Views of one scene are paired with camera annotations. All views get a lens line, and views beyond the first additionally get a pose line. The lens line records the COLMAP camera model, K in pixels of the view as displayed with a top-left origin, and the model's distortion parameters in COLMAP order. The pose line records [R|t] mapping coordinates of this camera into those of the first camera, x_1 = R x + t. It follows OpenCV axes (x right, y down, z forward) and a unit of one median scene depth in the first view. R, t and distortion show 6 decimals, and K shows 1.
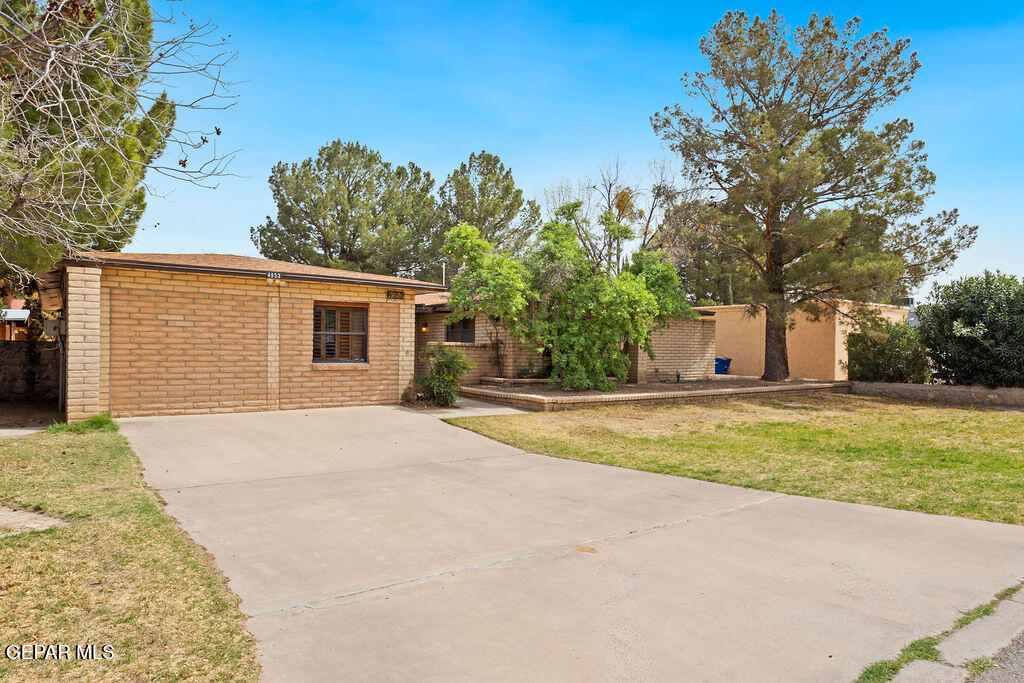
lens RADIAL K [[639.3, 0, 512.0], [0, 639.3, 341.5], [0, 0, 1]] dist [0.000596, 0.000297]
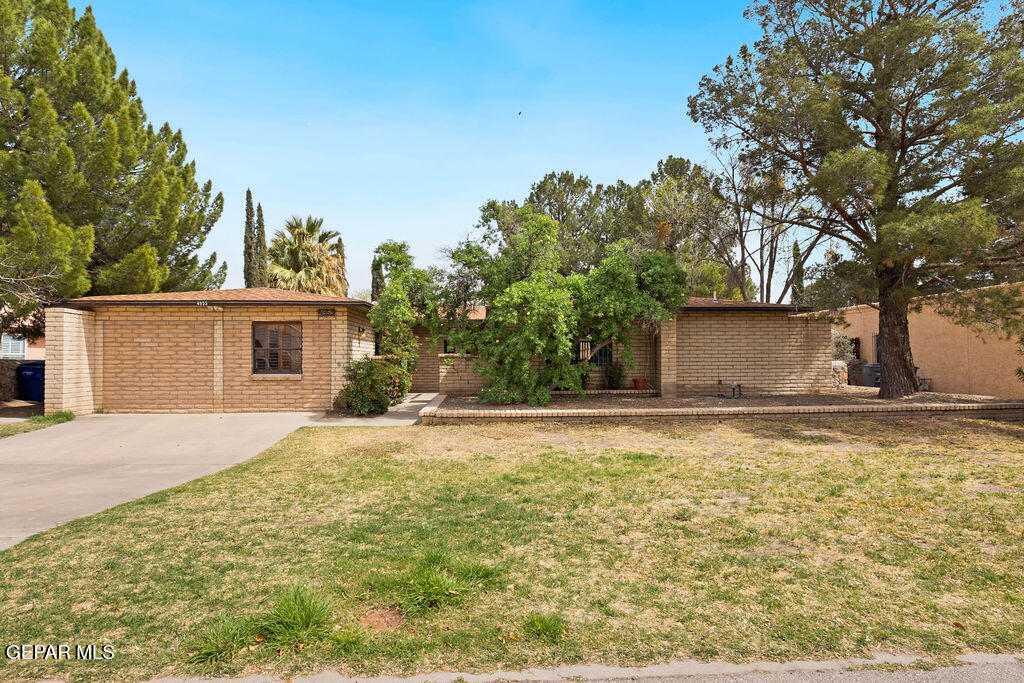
lens RADIAL K [[587.4, 0, 512.0], [0, 587.4, 341.5], [0, 0, 1]] dist [-0.018206, -0.000102]
pose [[0.833061, -0.031571, -0.552280, 0.725625], [0.020259, 0.999442, -0.026575, 0.012311], [0.552811, 0.010950, 0.833235, 0.379020]]
